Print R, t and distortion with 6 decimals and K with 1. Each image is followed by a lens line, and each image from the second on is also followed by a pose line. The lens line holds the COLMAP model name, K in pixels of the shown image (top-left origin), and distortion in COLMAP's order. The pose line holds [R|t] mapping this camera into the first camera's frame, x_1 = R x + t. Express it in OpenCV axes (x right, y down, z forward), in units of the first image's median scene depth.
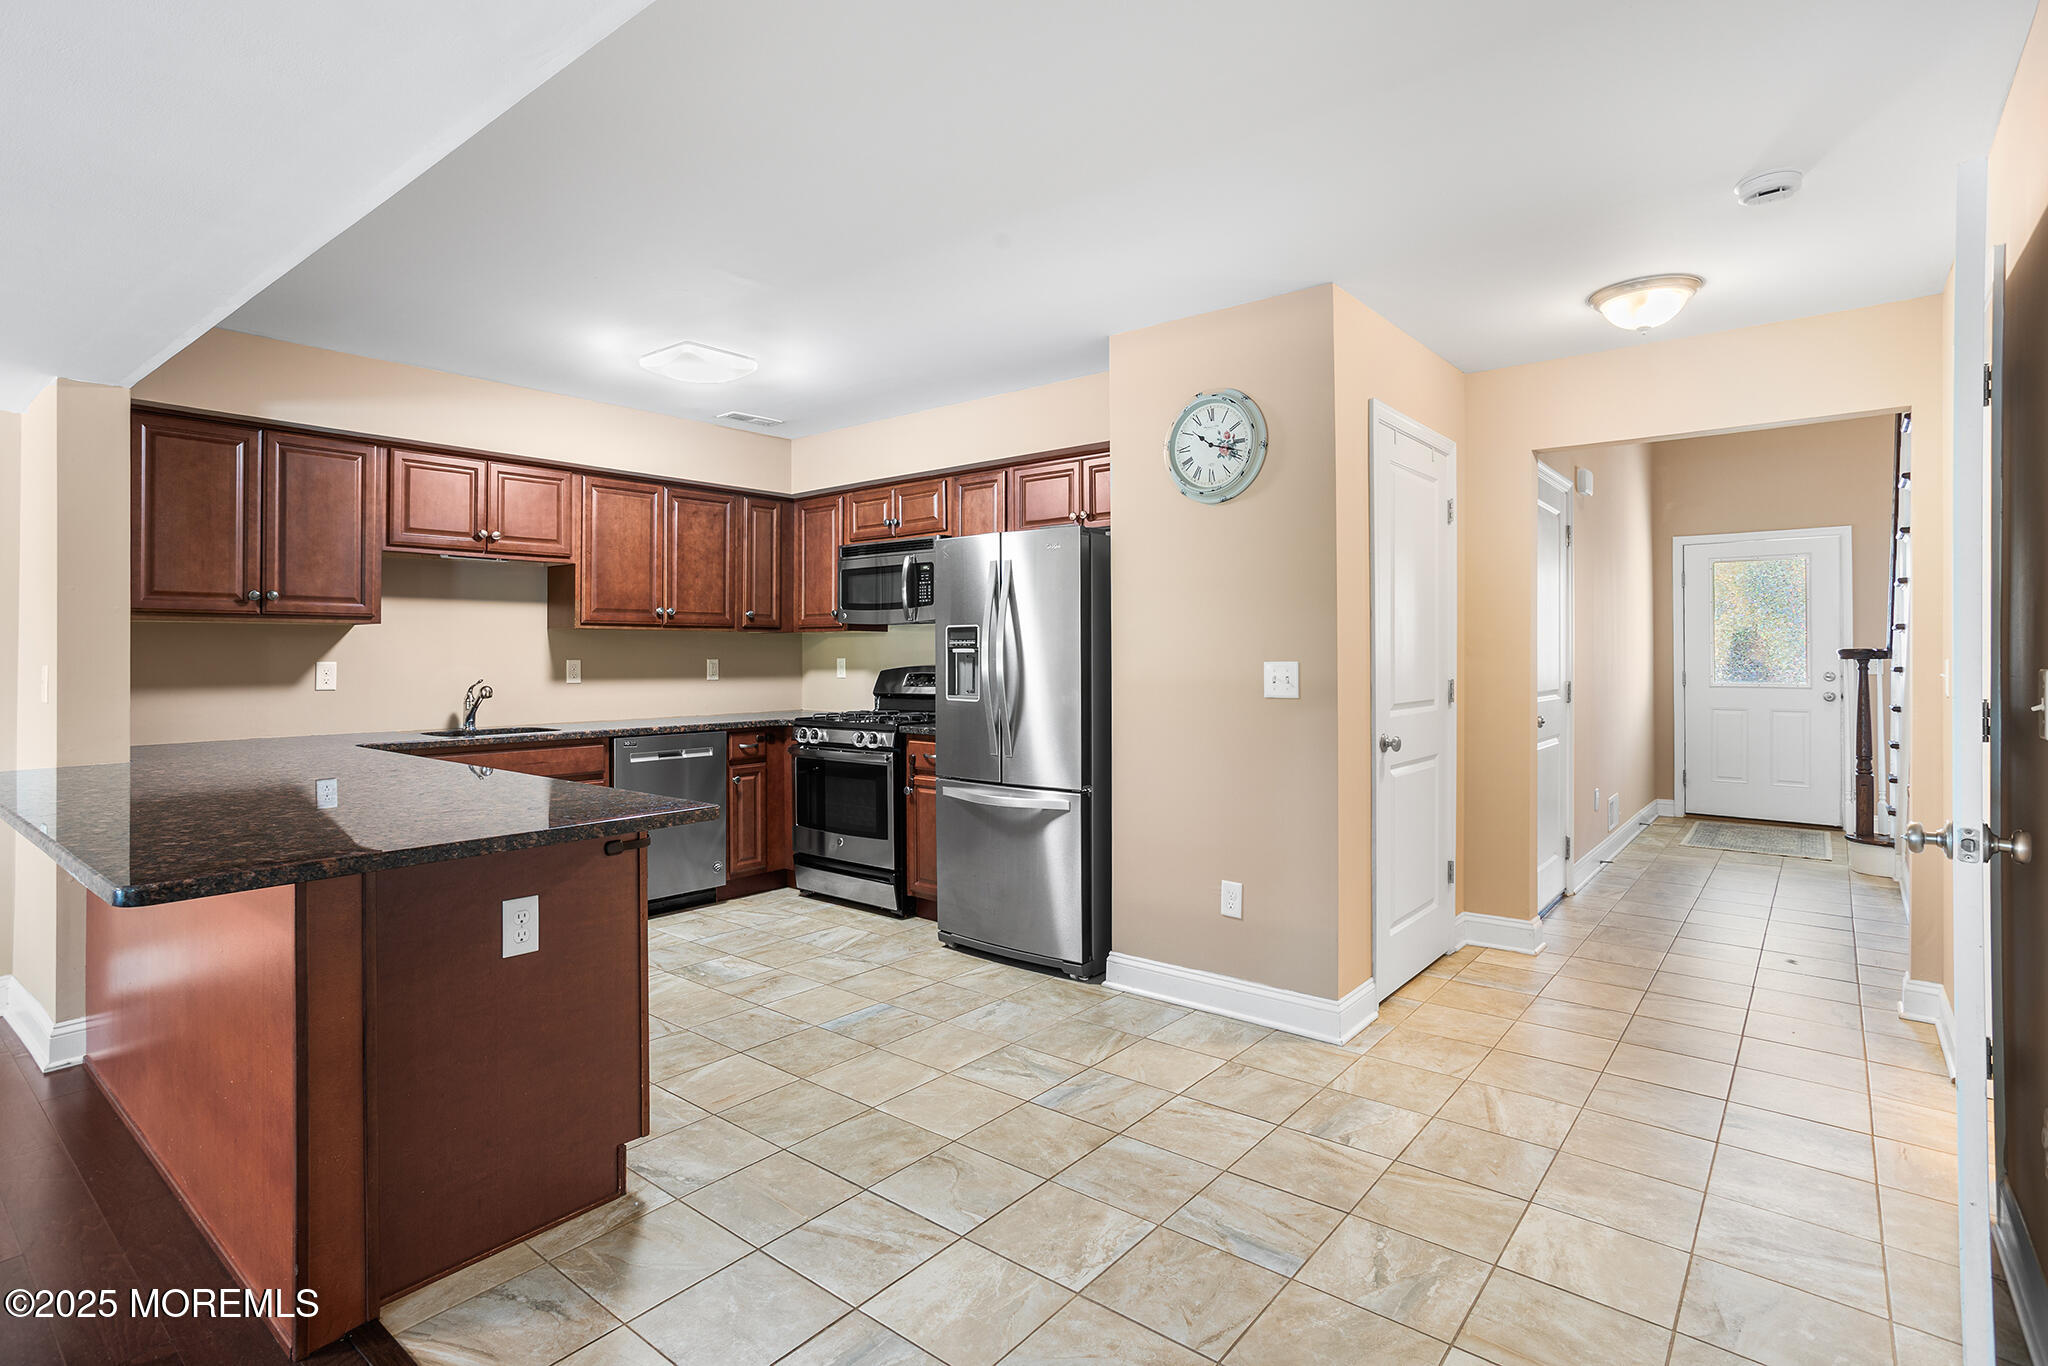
lens RADIAL K [[1002.5, 0, 991.8], [0, 1002.5, 638.5], [0, 0, 1]] dist [-0.010710, 0.005315]
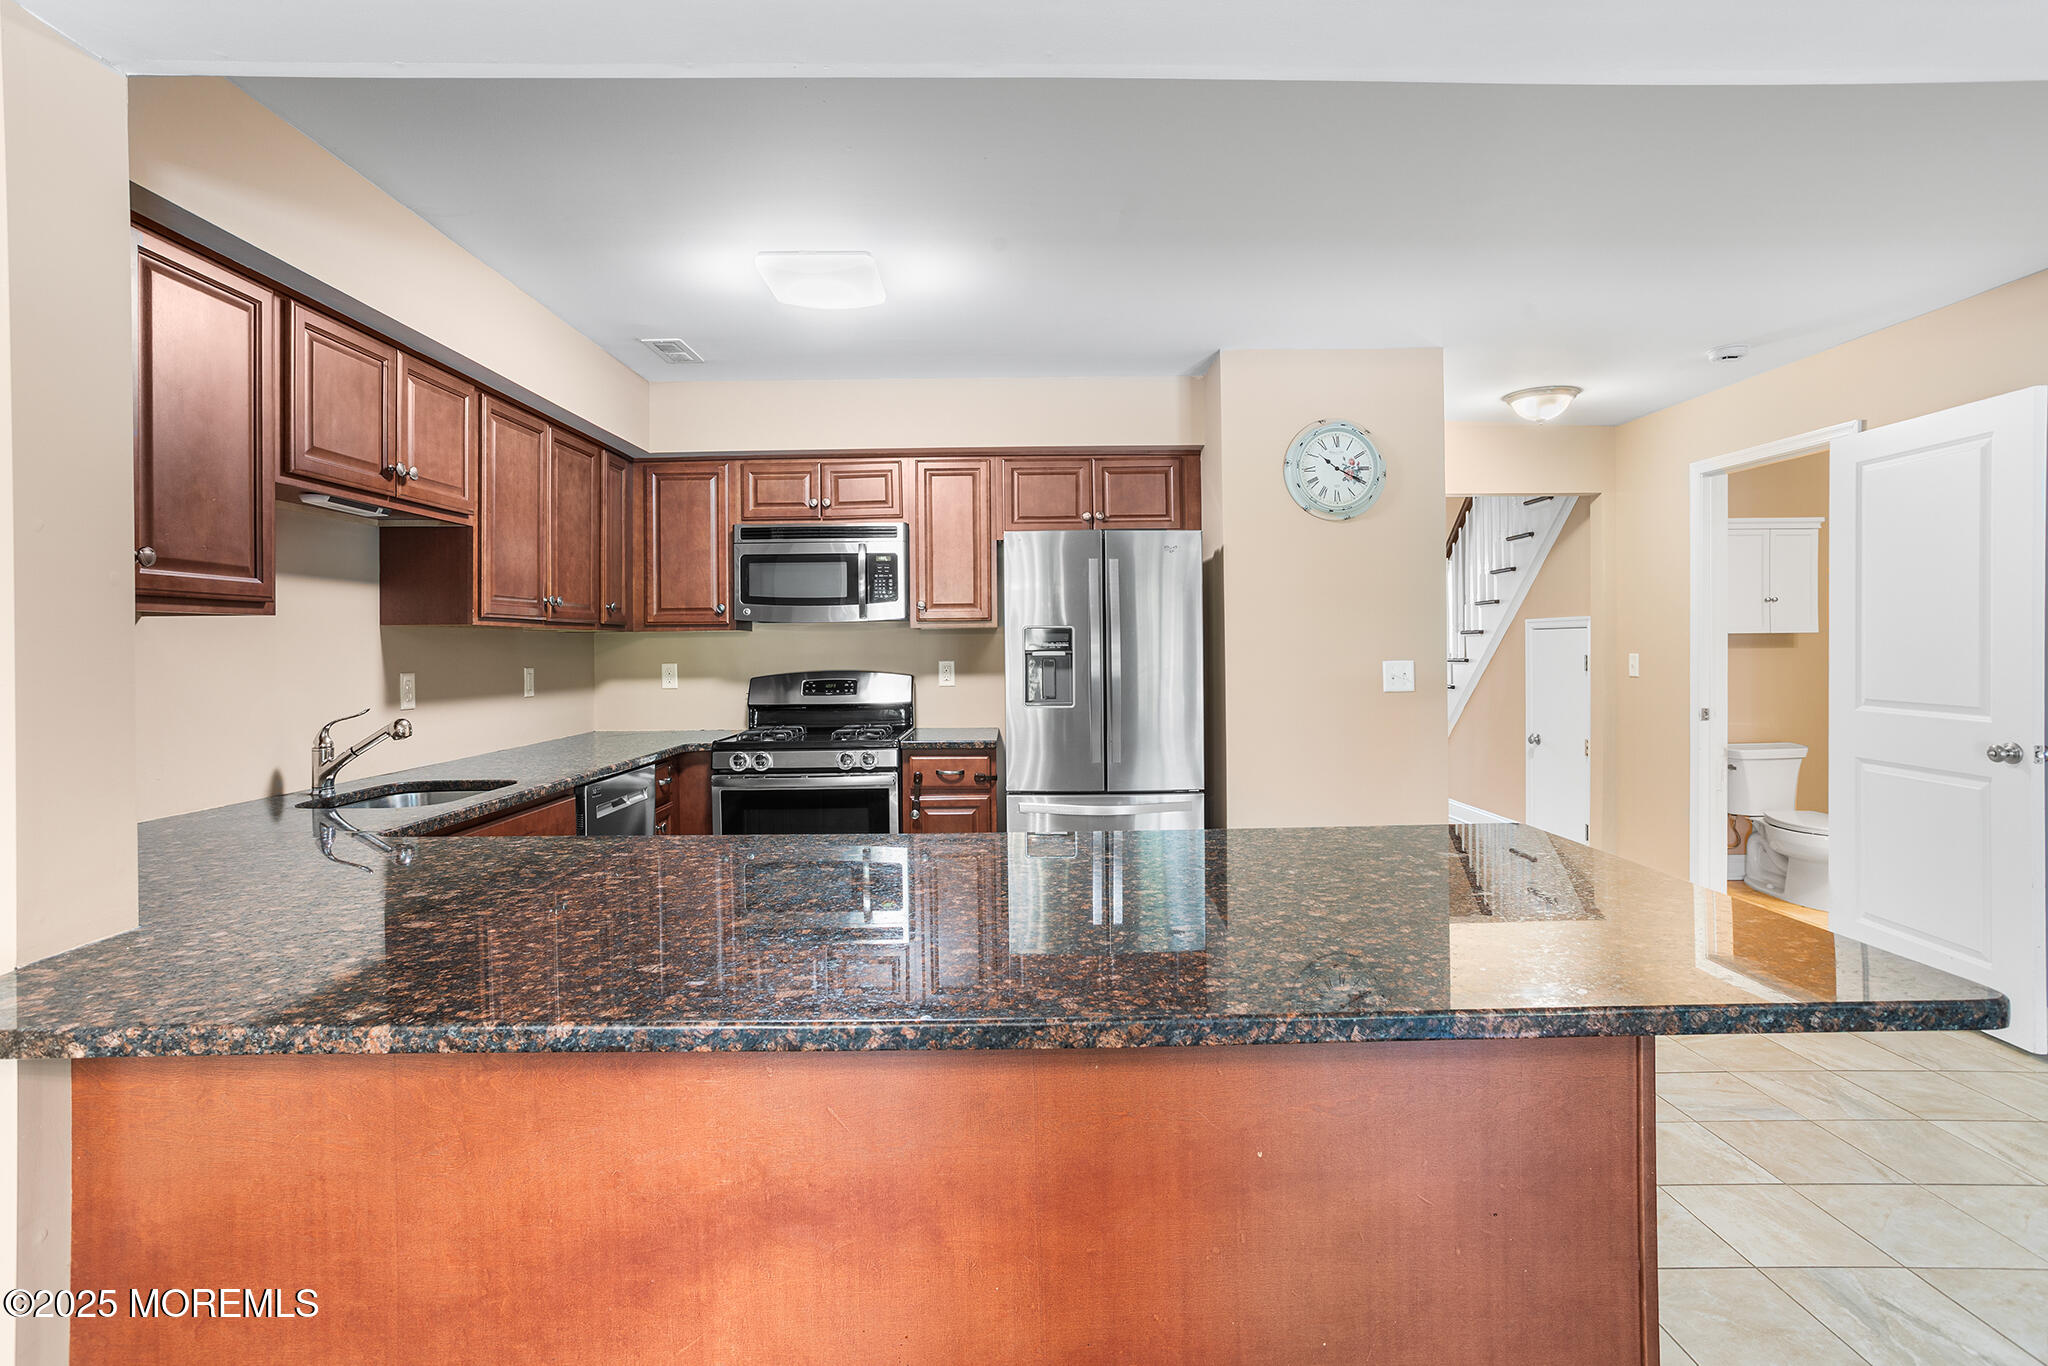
lens RADIAL K [[1002.5, 0, 979.7], [0, 1002.5, 648.7], [0, 0, 1]] dist [-0.010710, 0.005315]
pose [[0.771638, -0.006023, 0.636034, -0.714218], [-0.001799, 0.999931, 0.011651, -0.003493], [-0.636059, -0.010135, 0.771573, 0.345108]]
